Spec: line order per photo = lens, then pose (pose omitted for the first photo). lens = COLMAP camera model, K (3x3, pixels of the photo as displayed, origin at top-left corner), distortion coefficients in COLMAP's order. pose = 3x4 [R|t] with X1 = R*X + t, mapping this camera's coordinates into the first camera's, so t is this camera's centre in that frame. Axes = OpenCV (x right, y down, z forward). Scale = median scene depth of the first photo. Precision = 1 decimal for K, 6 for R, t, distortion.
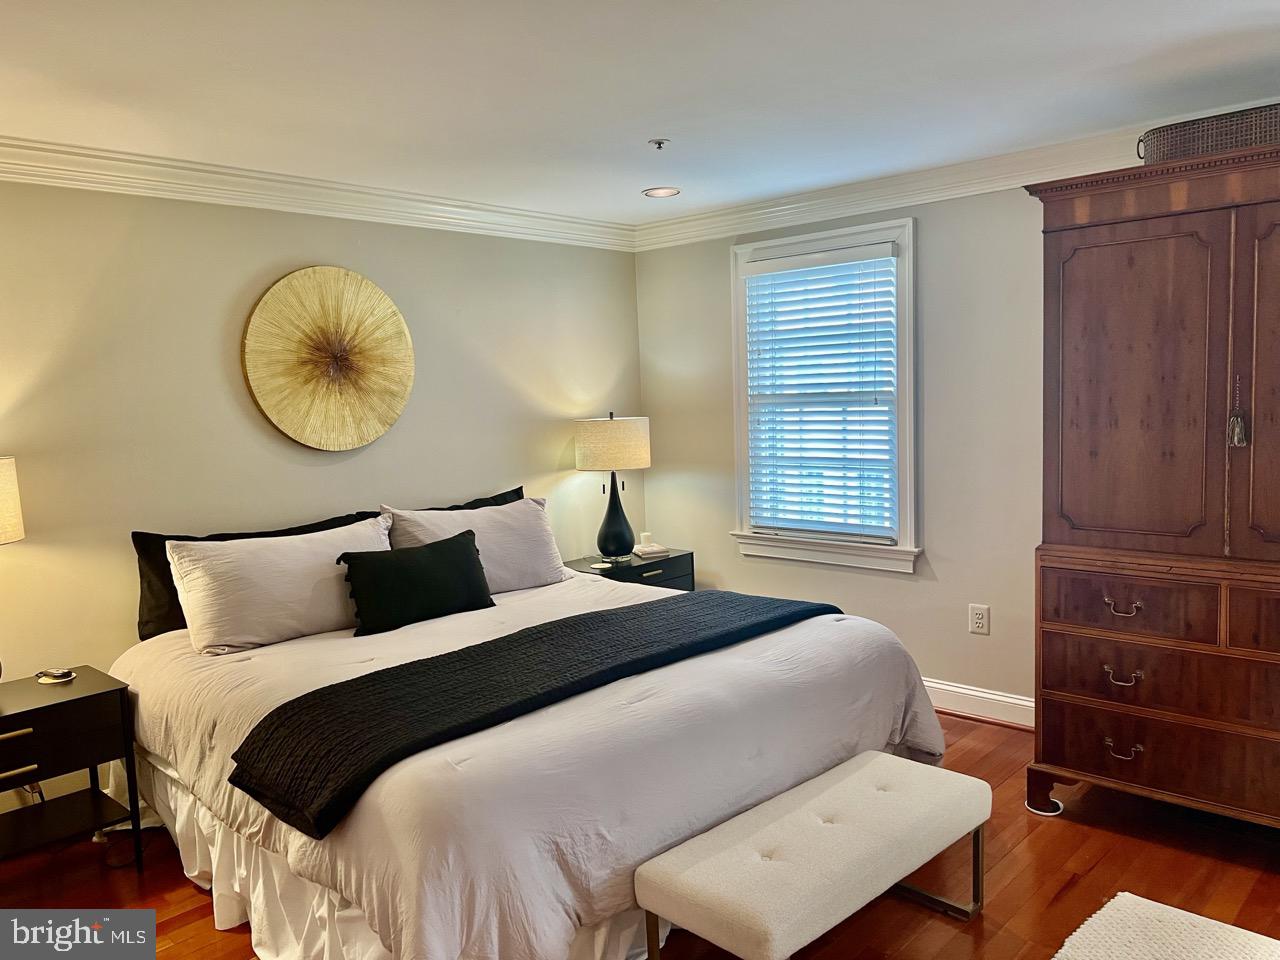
lens RADIAL K [[977.5, 0, 640.0], [0, 977.5, 480.0], [0, 0, 1]] dist [0.063160, -0.070879]
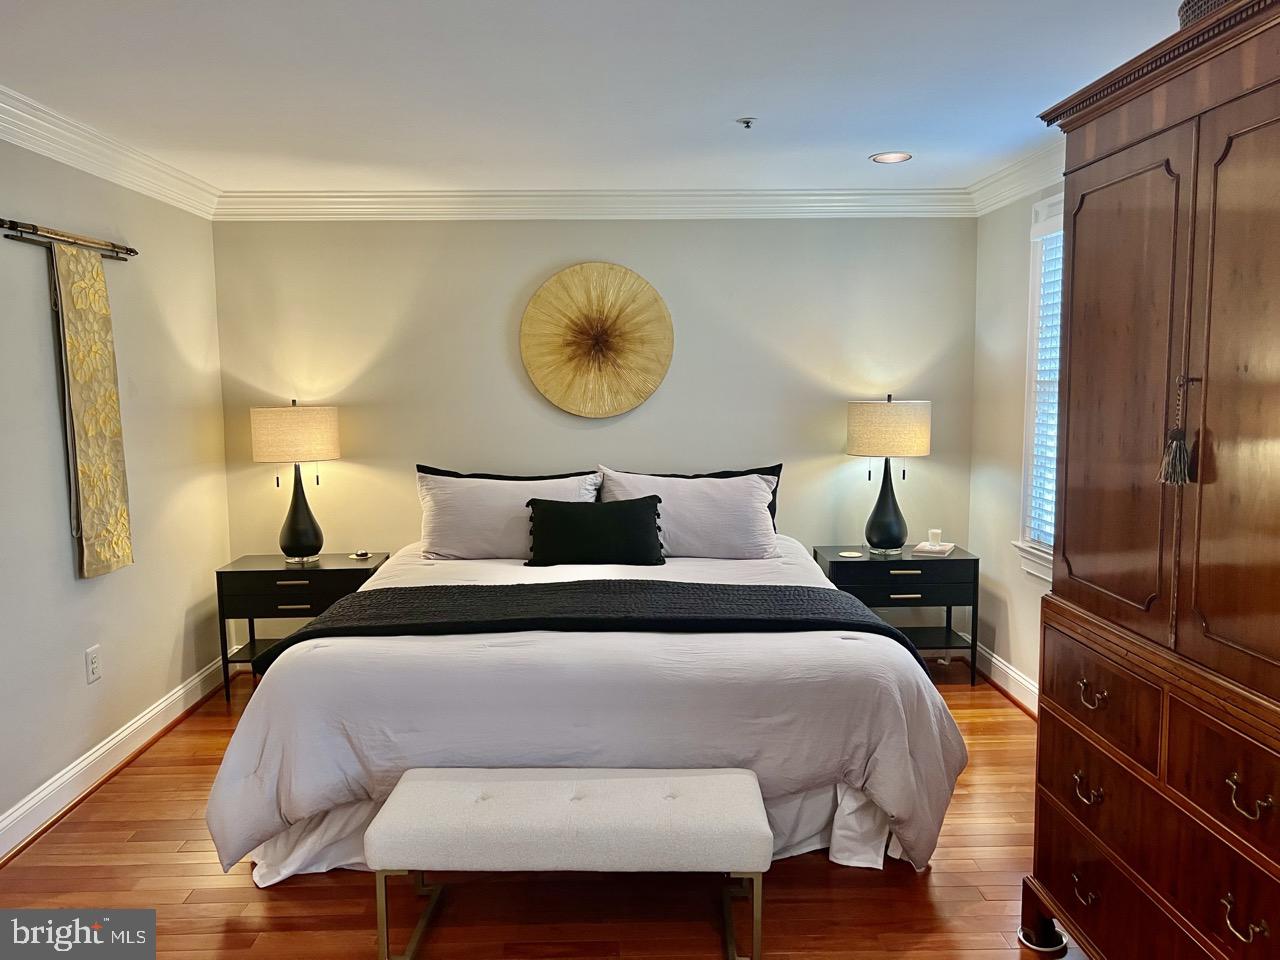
lens RADIAL K [[977.5, 0, 640.0], [0, 977.5, 480.0], [0, 0, 1]] dist [0.063160, -0.070879]
pose [[0.693121, 0.103598, -0.713338, 0.607732], [-0.082082, 0.994525, 0.064679, -0.036587], [0.716133, 0.013721, 0.697829, 0.212446]]
